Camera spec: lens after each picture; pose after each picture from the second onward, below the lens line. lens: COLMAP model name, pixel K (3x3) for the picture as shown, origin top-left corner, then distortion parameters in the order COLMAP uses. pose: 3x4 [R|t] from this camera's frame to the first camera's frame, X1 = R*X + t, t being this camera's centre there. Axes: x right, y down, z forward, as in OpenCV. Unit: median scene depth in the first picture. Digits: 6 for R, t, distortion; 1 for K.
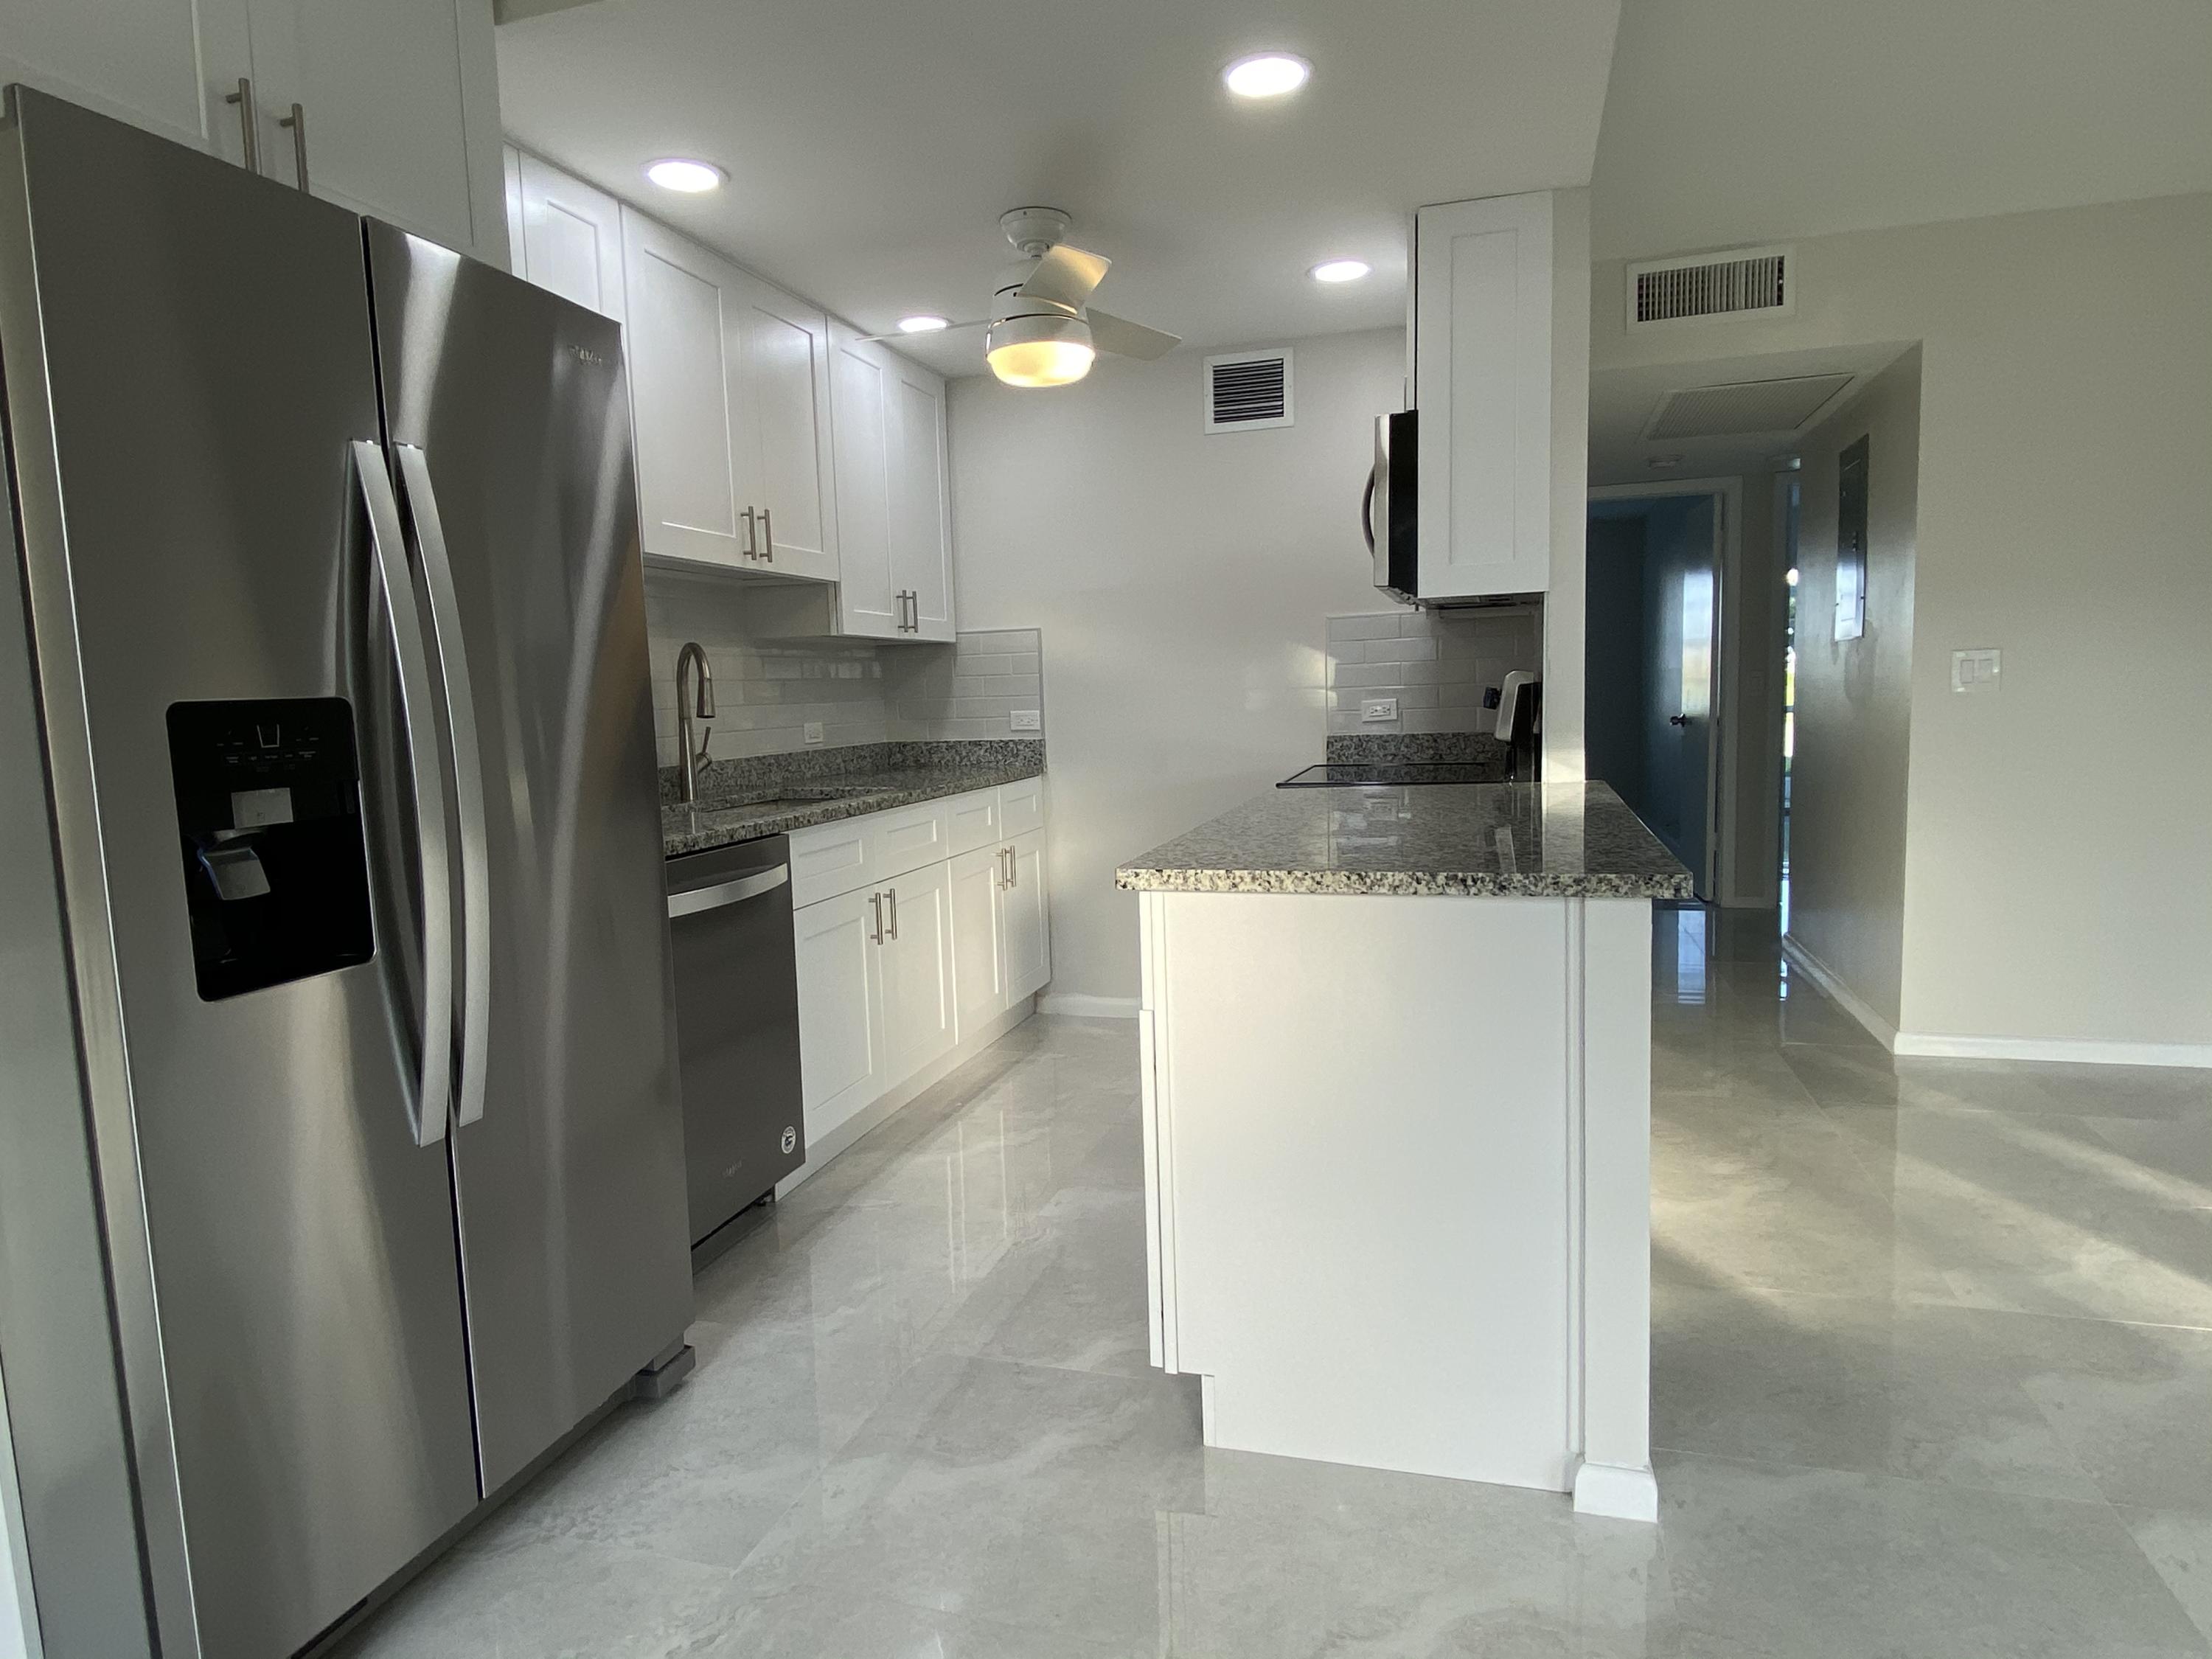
lens RADIAL K [[1288.7, 0, 1101.0], [0, 1288.7, 831.0], [0, 0, 1]] dist [0.071184, -0.084437]
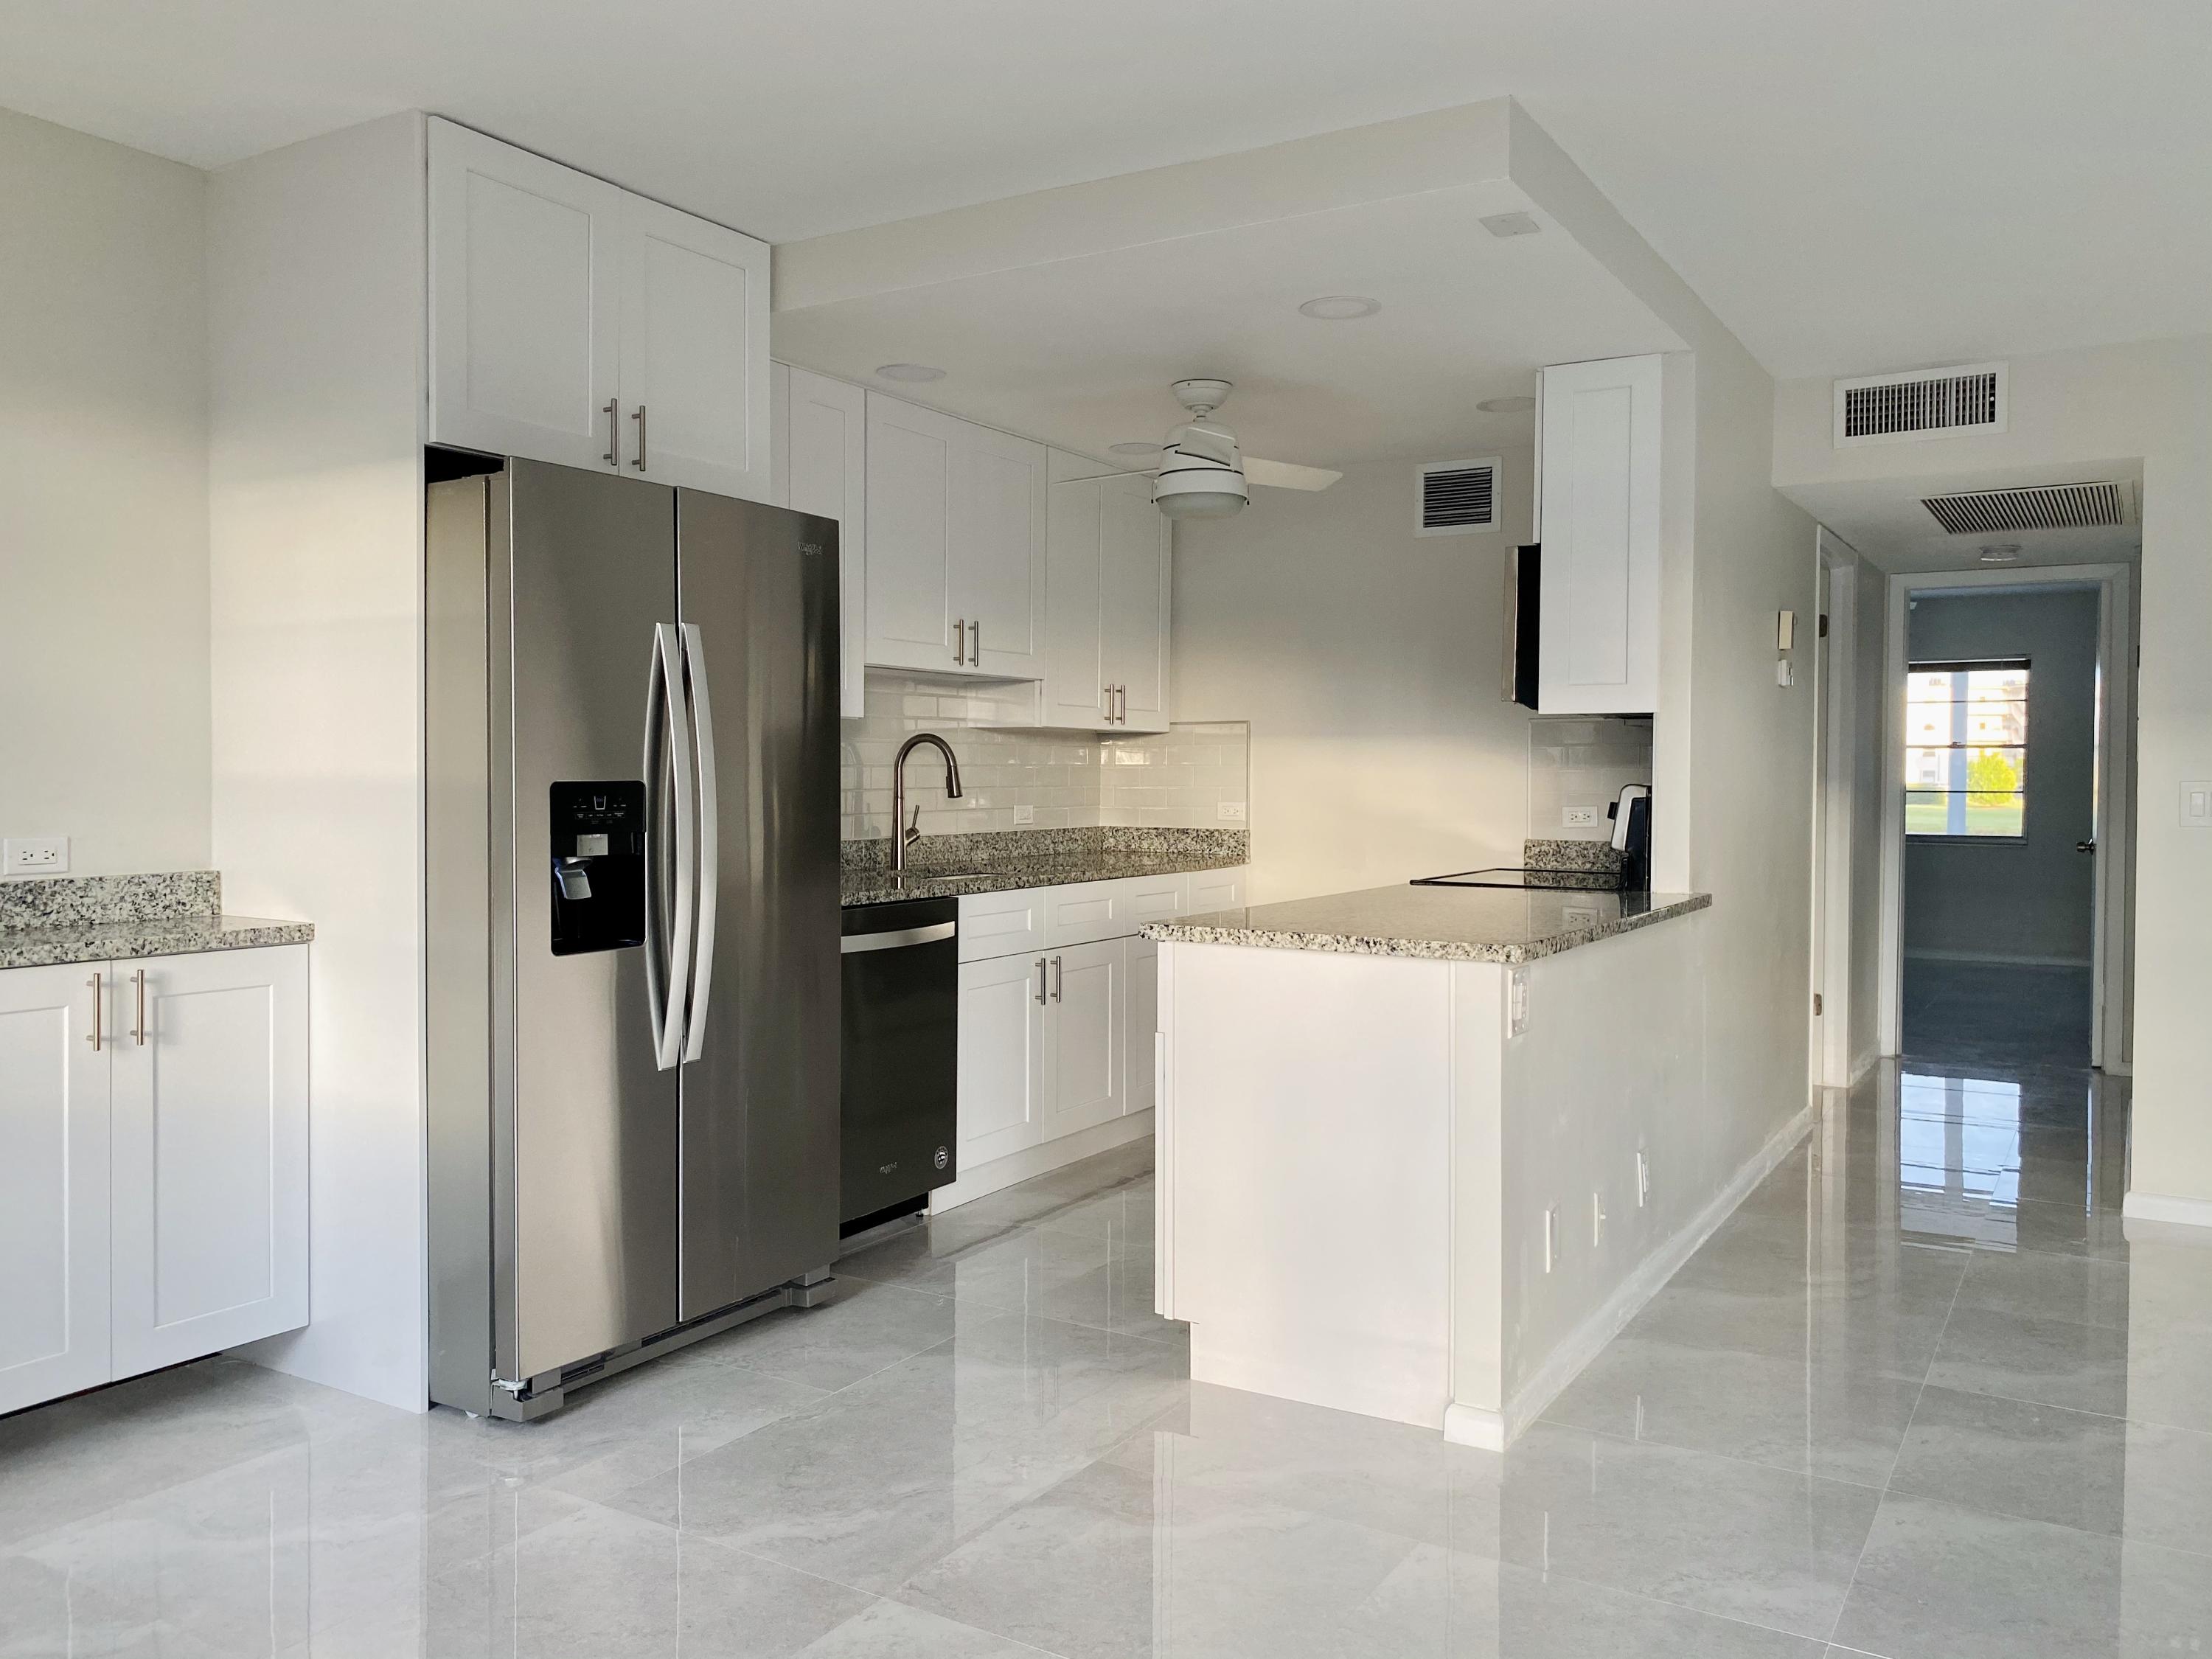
lens RADIAL K [[1713.4, 0, 1100.9], [0, 1713.4, 805.8], [0, 0, 1]] dist [0.022657, -0.008411]
pose [[0.967494, 0.041976, -0.249388, 0.239480], [-0.062976, 0.995053, -0.076829, 0.027004], [0.244929, 0.090037, 0.965351, -0.433326]]
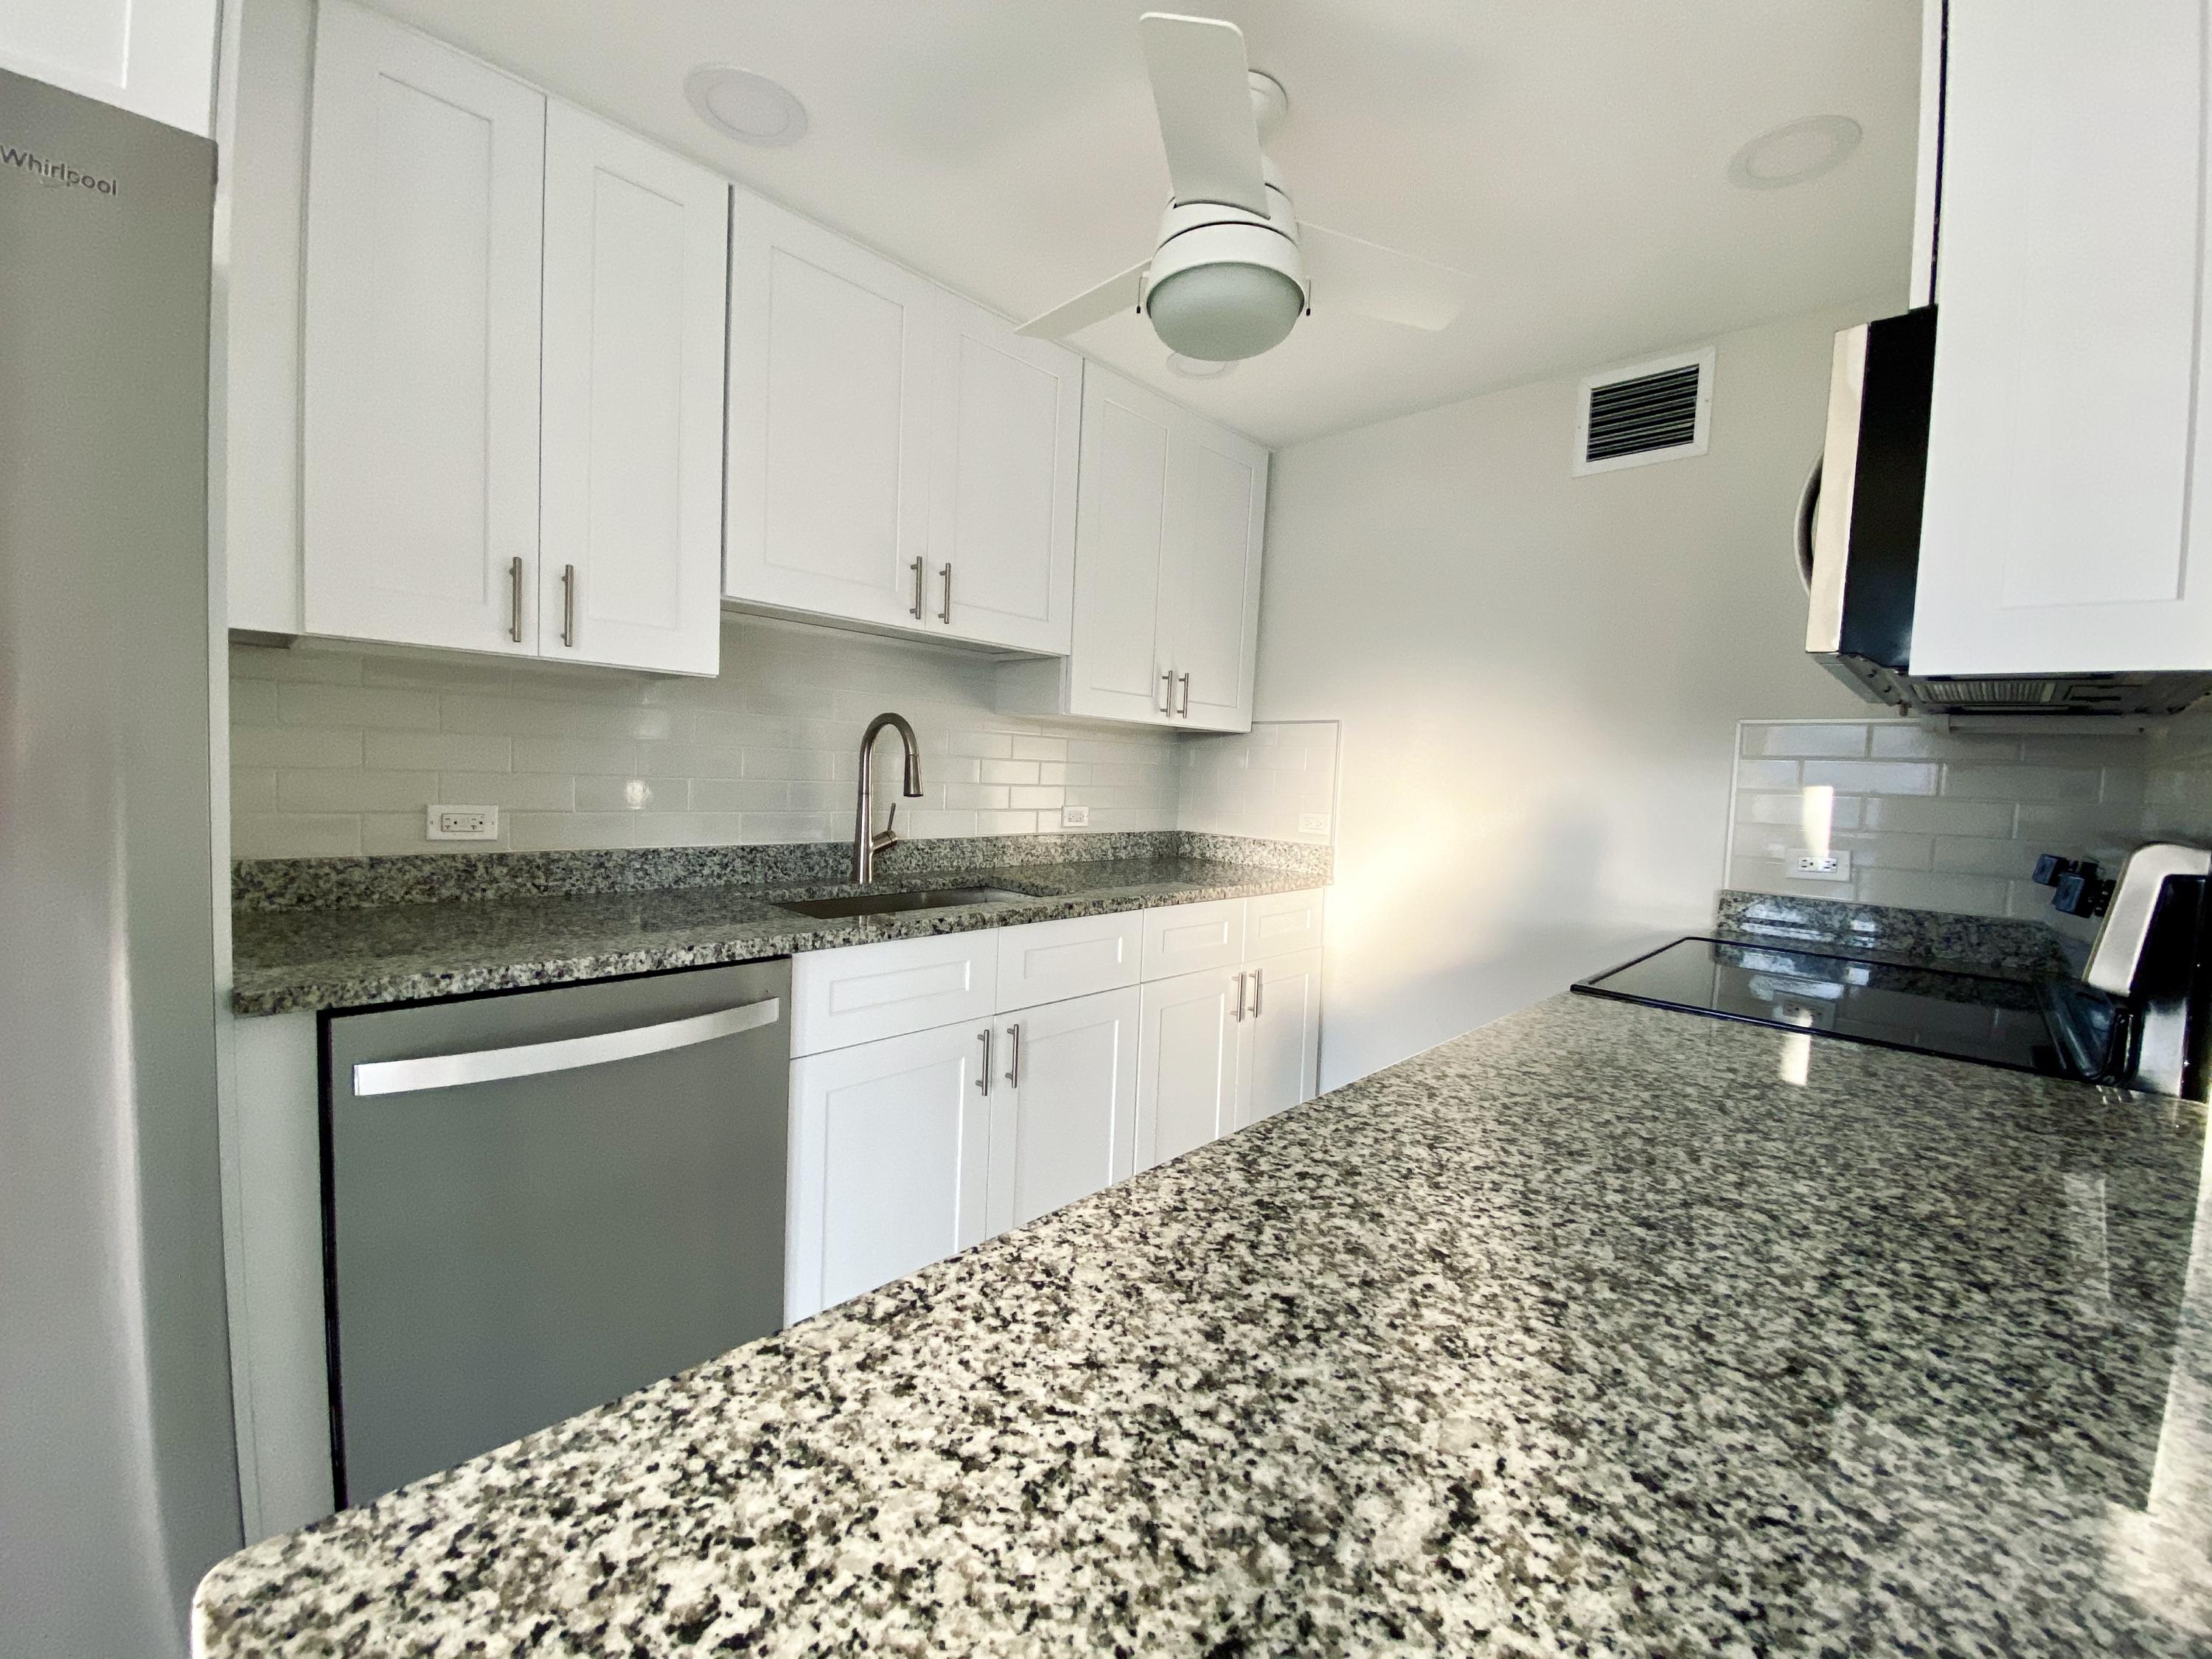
lens RADIAL K [[896.7, 0, 1098.9], [0, 896.7, 824.6], [0, 0, 1]] dist [0.015413, -0.014104]
pose [[0.877727, 0.098507, -0.468926, 0.134183], [-0.120514, 0.992565, -0.017067, -0.076413], [0.463759, 0.071493, 0.883072, 0.532911]]
